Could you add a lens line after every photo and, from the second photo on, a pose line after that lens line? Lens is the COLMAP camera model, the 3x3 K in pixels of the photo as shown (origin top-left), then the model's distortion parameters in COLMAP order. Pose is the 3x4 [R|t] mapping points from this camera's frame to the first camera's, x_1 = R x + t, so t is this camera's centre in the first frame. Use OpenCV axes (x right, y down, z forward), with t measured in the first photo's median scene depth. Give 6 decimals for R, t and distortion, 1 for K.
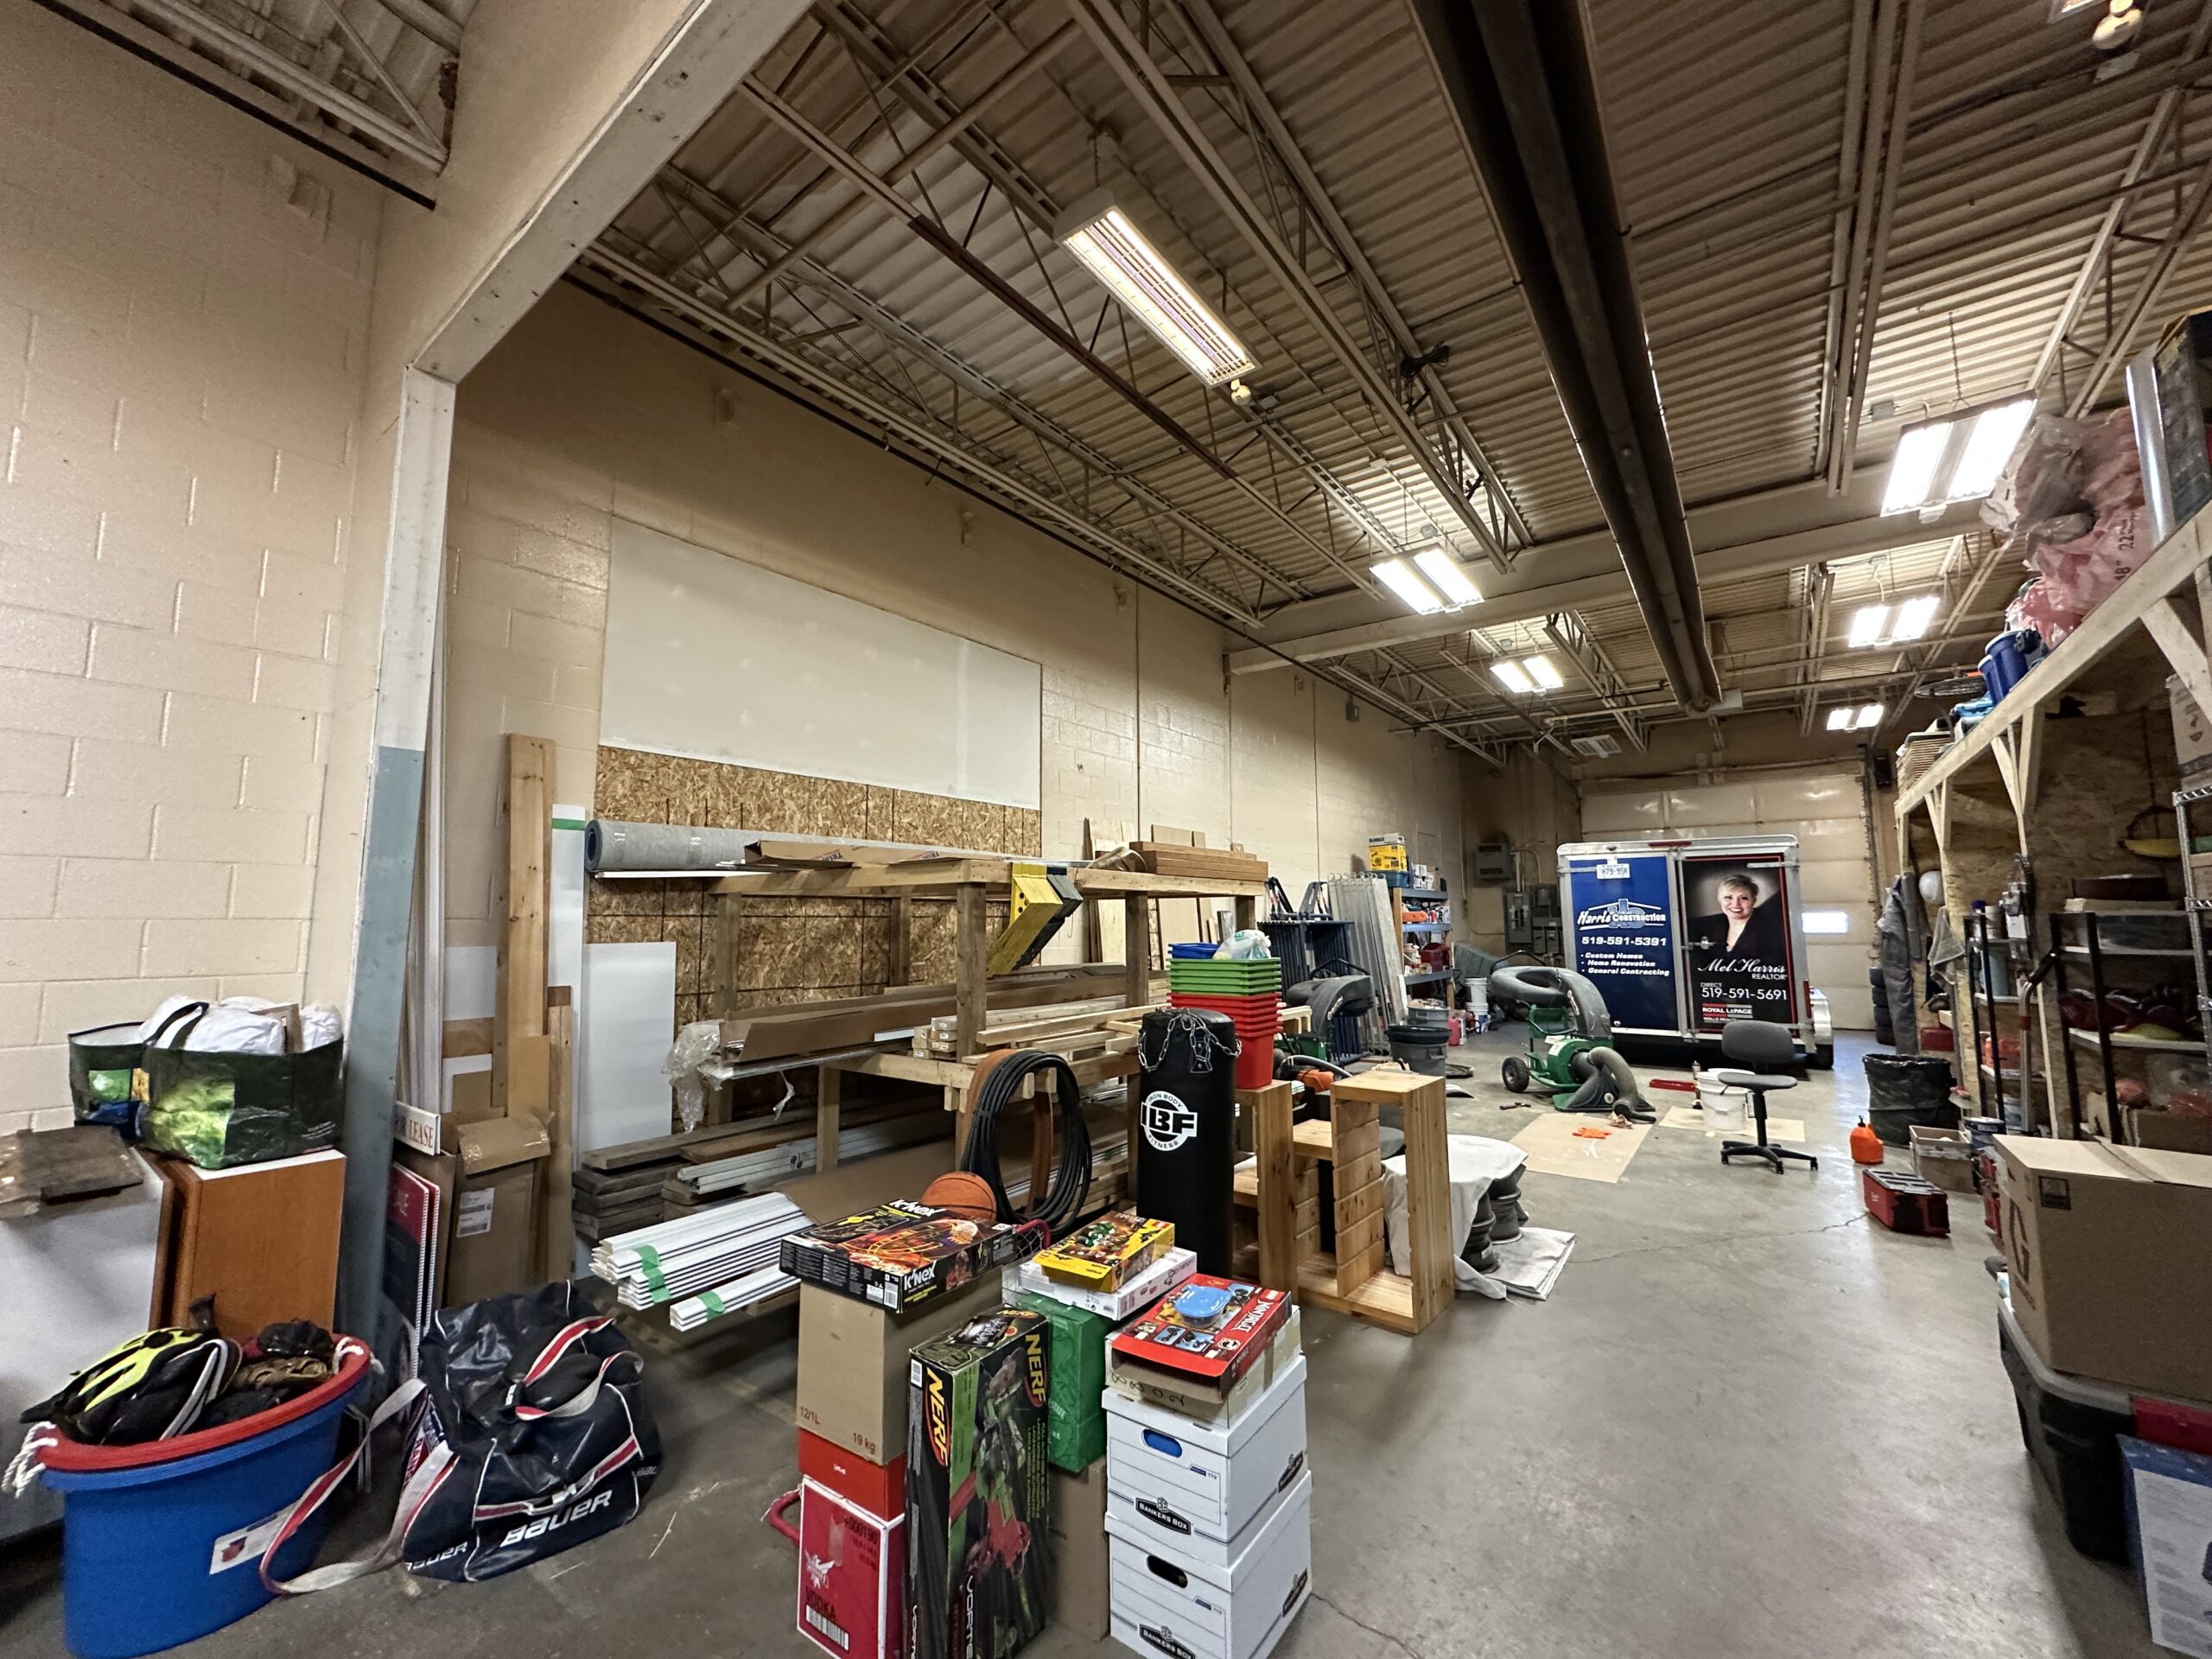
lens RADIAL K [[880.8, 0, 1109.9], [0, 880.8, 825.7], [0, 0, 1]] dist [-0.000373, -0.000010]
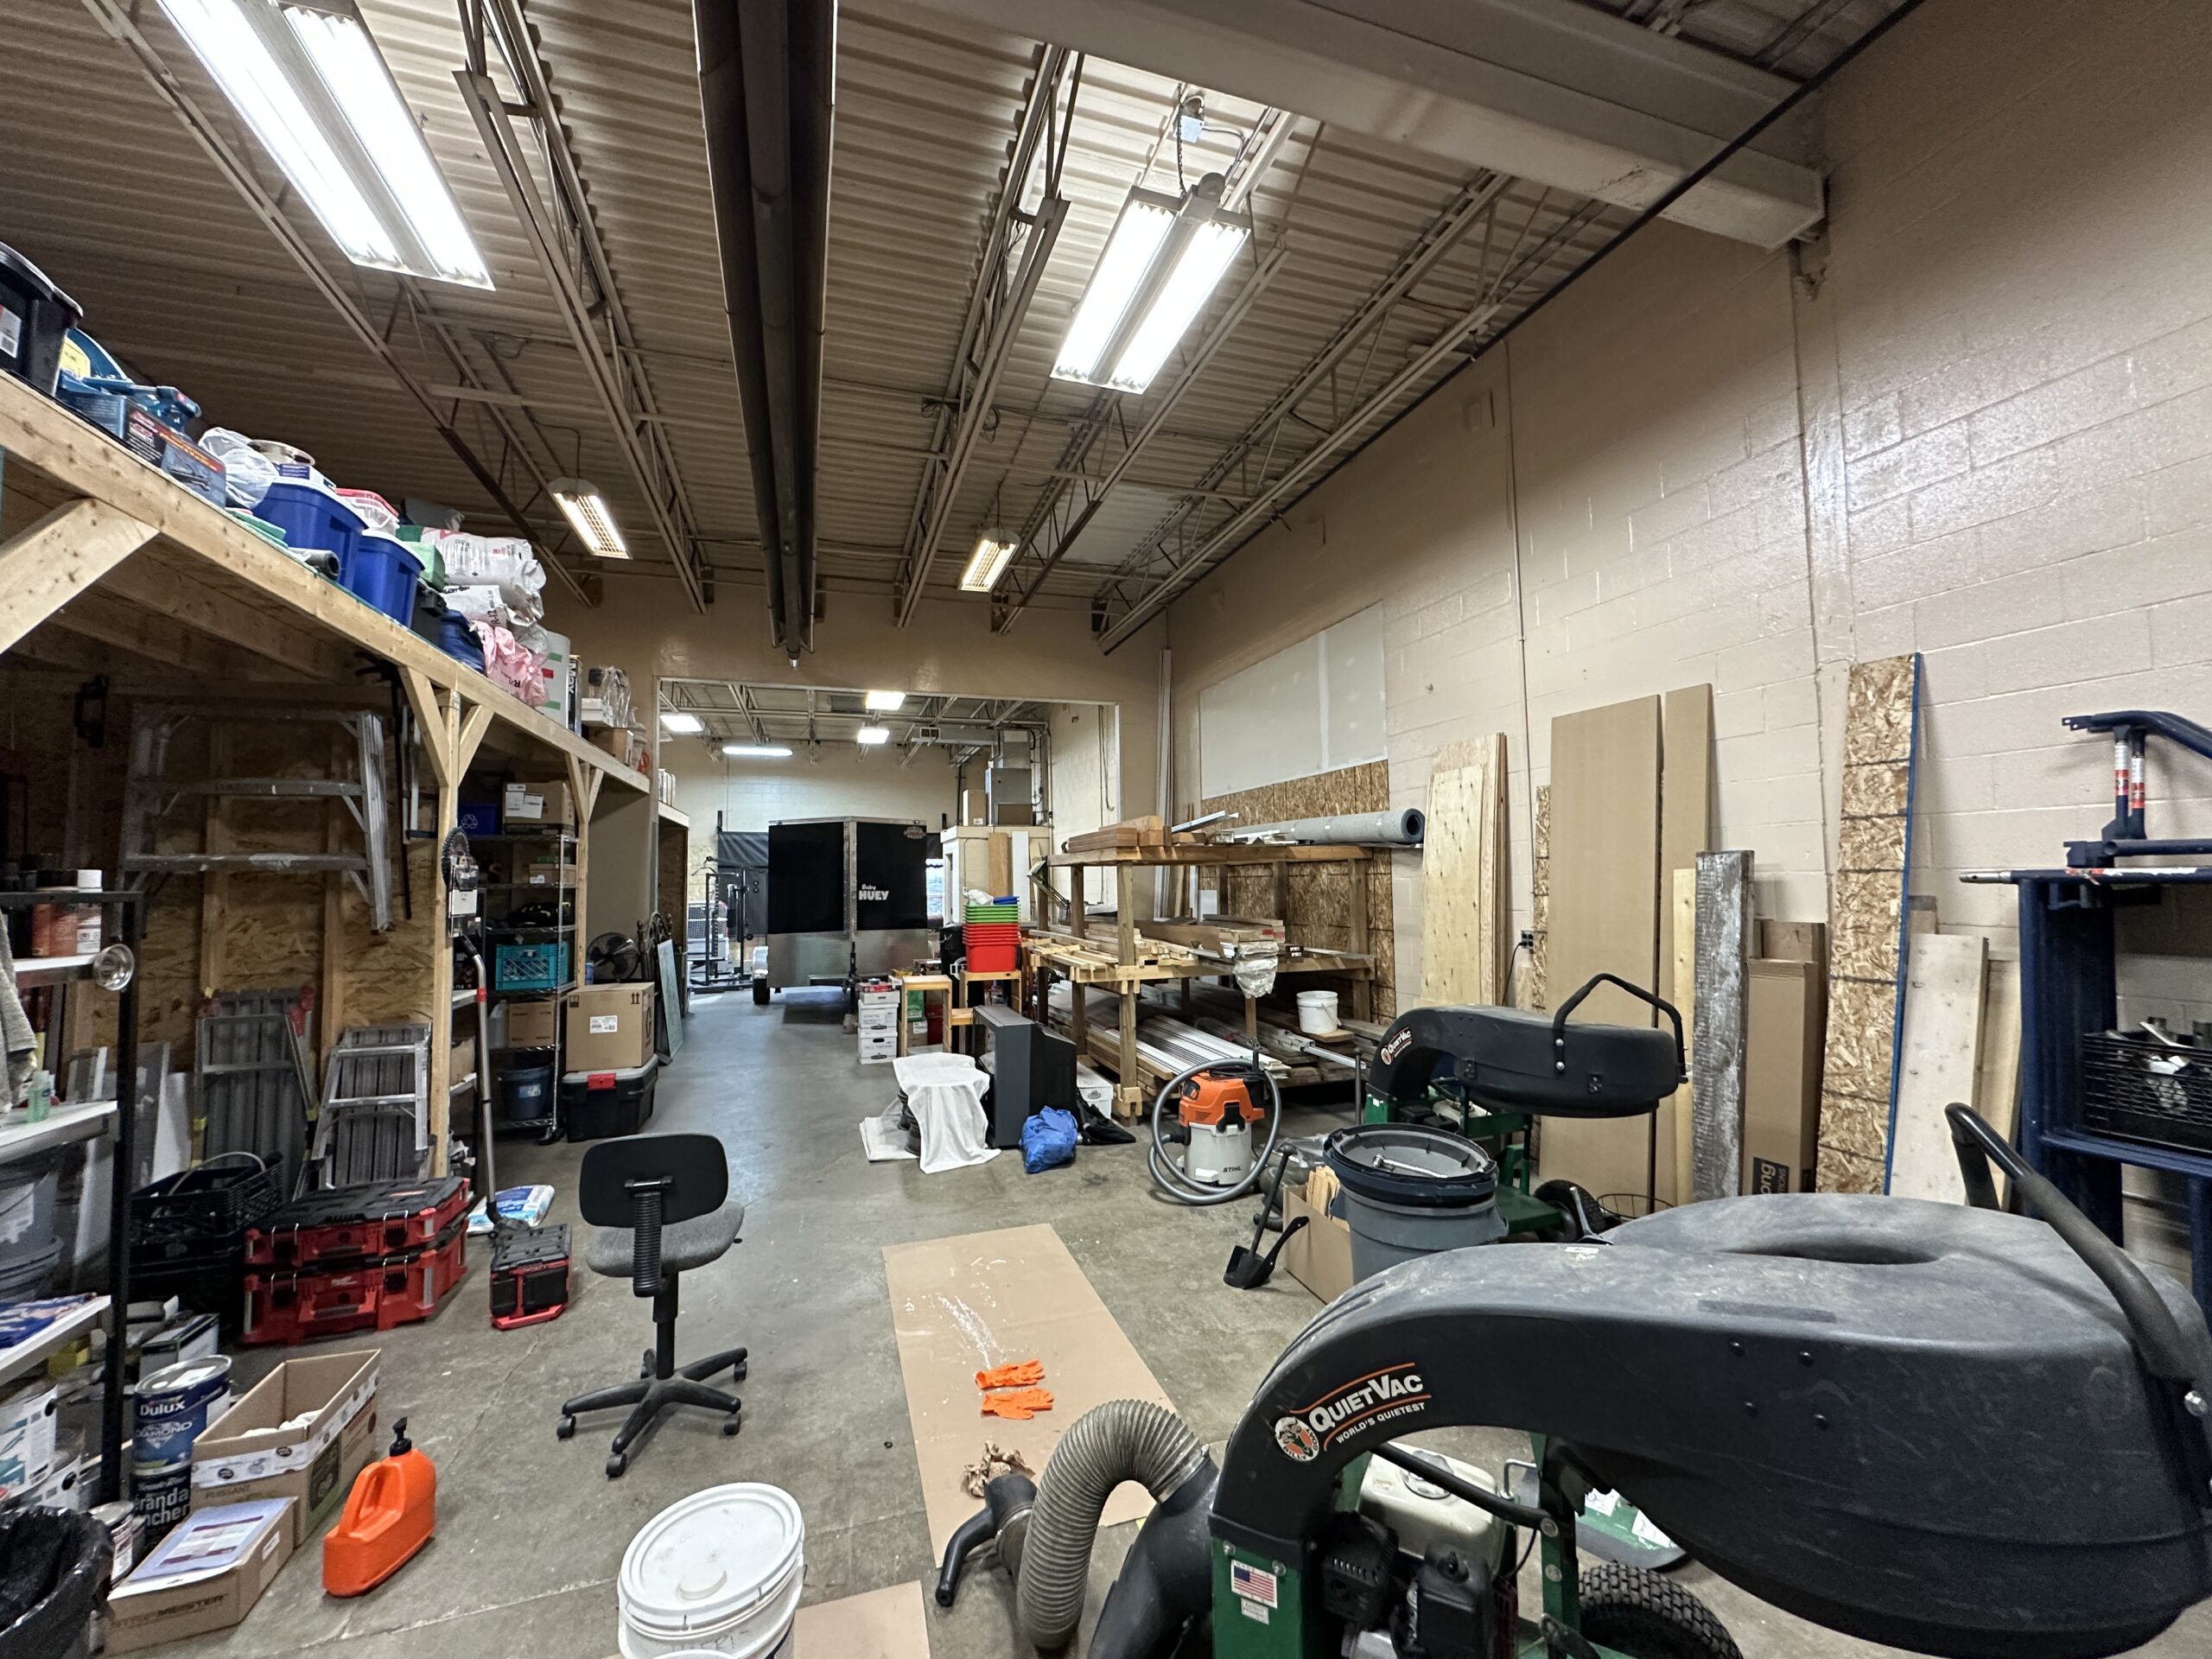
lens RADIAL K [[880.8, 0, 1109.5], [0, 880.8, 845.0], [0, 0, 1]] dist [-0.000373, -0.000010]
pose [[-0.574095, -0.007645, -0.818753, 0.929764], [0.109064, 0.990332, -0.085721, 0.130222], [0.811493, -0.138509, -0.567710, 1.404894]]
